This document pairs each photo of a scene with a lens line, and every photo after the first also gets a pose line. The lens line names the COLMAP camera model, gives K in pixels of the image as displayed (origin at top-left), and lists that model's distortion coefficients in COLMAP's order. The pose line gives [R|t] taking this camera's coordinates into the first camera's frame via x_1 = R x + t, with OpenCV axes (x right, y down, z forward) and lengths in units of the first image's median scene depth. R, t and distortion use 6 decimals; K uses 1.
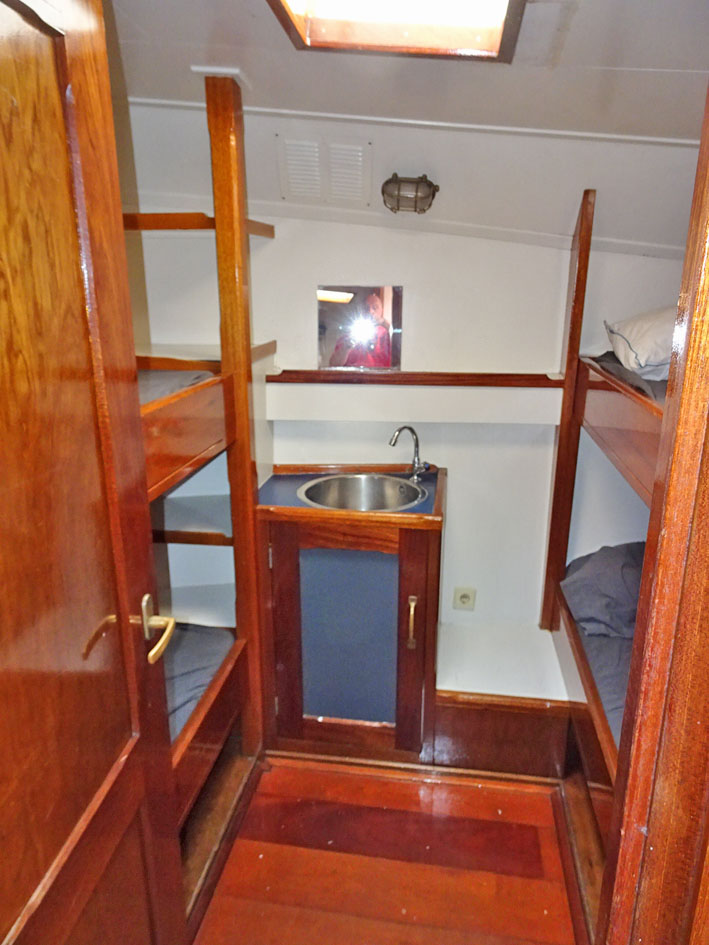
lens RADIAL K [[664.4, 0, 352.7], [0, 664.4, 475.0], [0, 0, 1]] dist [0.011756, 0.005841]
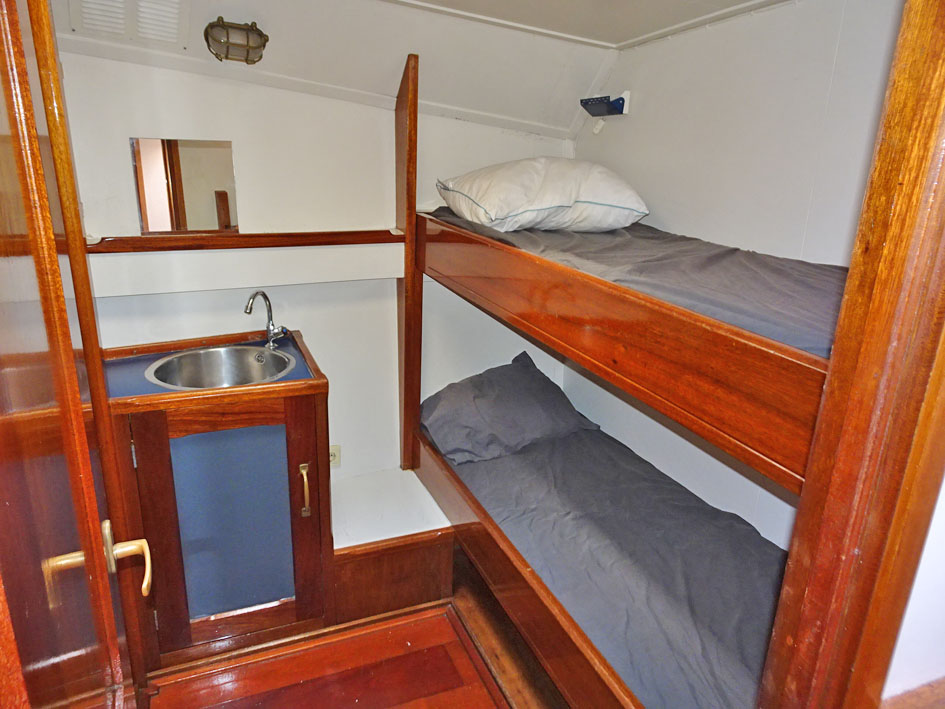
lens RADIAL K [[664.4, 0, 475.0], [0, 664.4, 358.2], [0, 0, 1]] dist [0.011756, 0.005841]
pose [[0.859513, -0.137640, 0.492232, -0.142671], [0.117180, 0.990472, 0.072346, -0.012027], [-0.497500, -0.004503, 0.867452, 0.023742]]
